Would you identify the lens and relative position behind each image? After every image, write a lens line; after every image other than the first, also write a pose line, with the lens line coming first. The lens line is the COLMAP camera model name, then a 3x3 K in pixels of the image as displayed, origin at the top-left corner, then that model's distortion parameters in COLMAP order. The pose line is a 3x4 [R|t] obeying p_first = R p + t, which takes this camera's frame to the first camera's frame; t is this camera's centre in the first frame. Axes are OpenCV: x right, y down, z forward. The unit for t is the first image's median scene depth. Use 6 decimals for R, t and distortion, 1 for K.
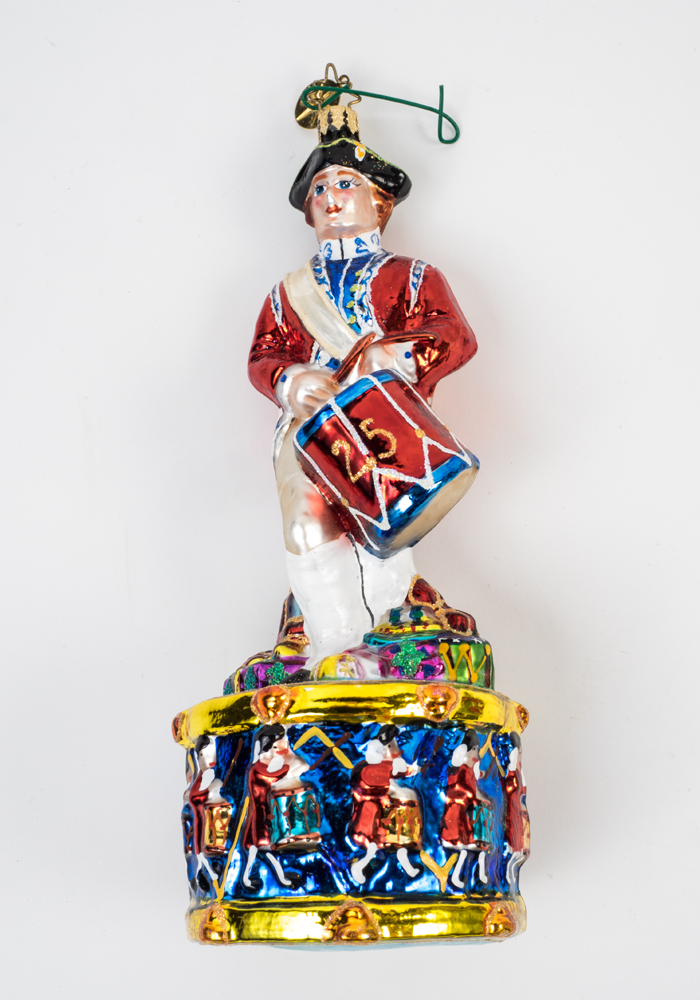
lens RADIAL K [[1343.5, 0, 358.1], [0, 1343.5, 490.2], [0, 0, 1]] dist [0.017159, 0.000000]
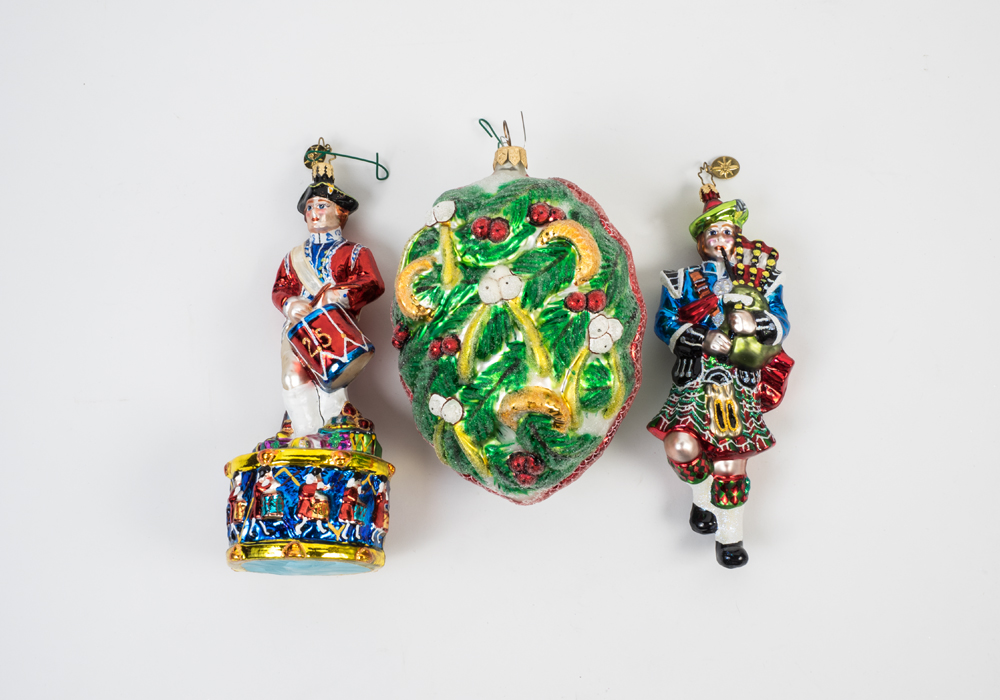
lens RADIAL K [[1273.5, 0, 513.7], [0, 1273.5, 347.2], [0, 0, 1]] dist [0.059074, 0.000000]
pose [[0.999094, 0.032157, 0.027875, 0.250881], [-0.032882, 0.999122, 0.025946, -0.082204], [-0.027016, -0.026839, 0.999275, -1.003935]]
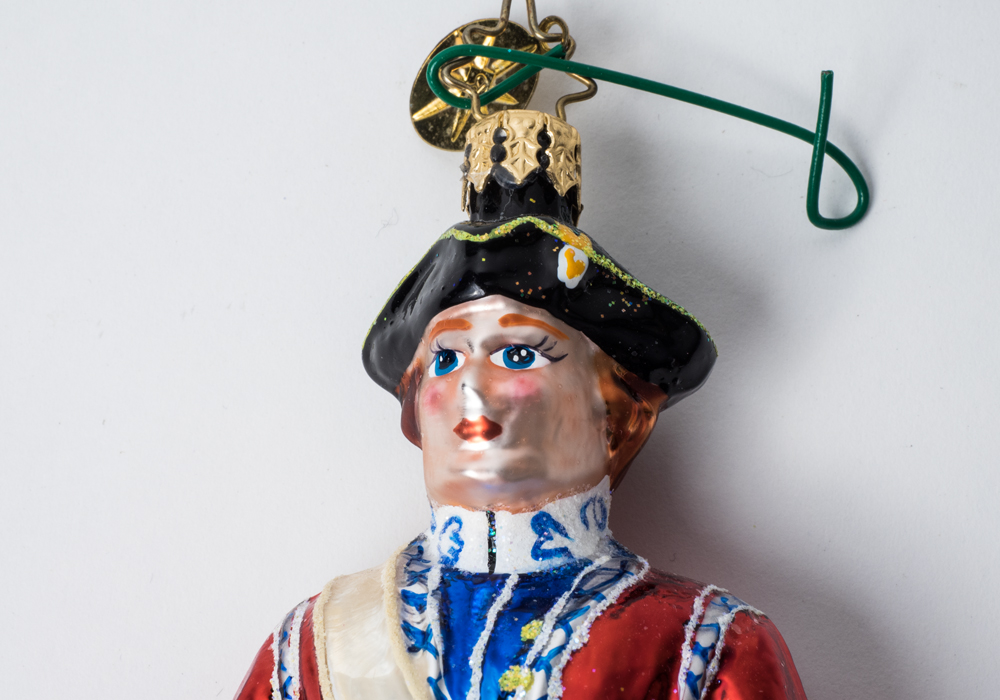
lens RADIAL K [[2858.8, 0, 499.1], [0, 2858.8, 353.0], [0, 0, 1]] dist [0.012017, 0.000000]
pose [[0.994586, 0.094901, -0.042339, 0.017299], [-0.098117, 0.991810, -0.081773, -0.182843], [0.034231, 0.085484, 0.995751, 0.300345]]
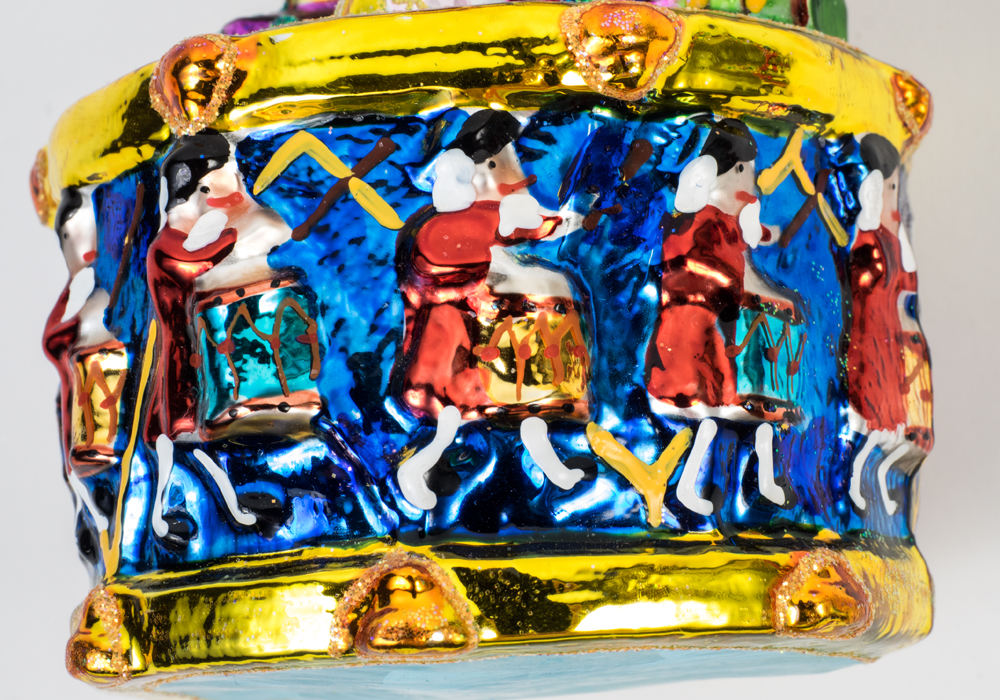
lens RADIAL K [[2858.8, 0, 500.4], [0, 2858.8, 346.7], [0, 0, 1]] dist [0.012017, 0.000000]
pose [[0.983229, -0.062388, -0.171374, 0.140838], [0.087840, 0.985496, 0.145199, 0.107641], [0.159830, -0.157817, 0.974448, 0.173885]]
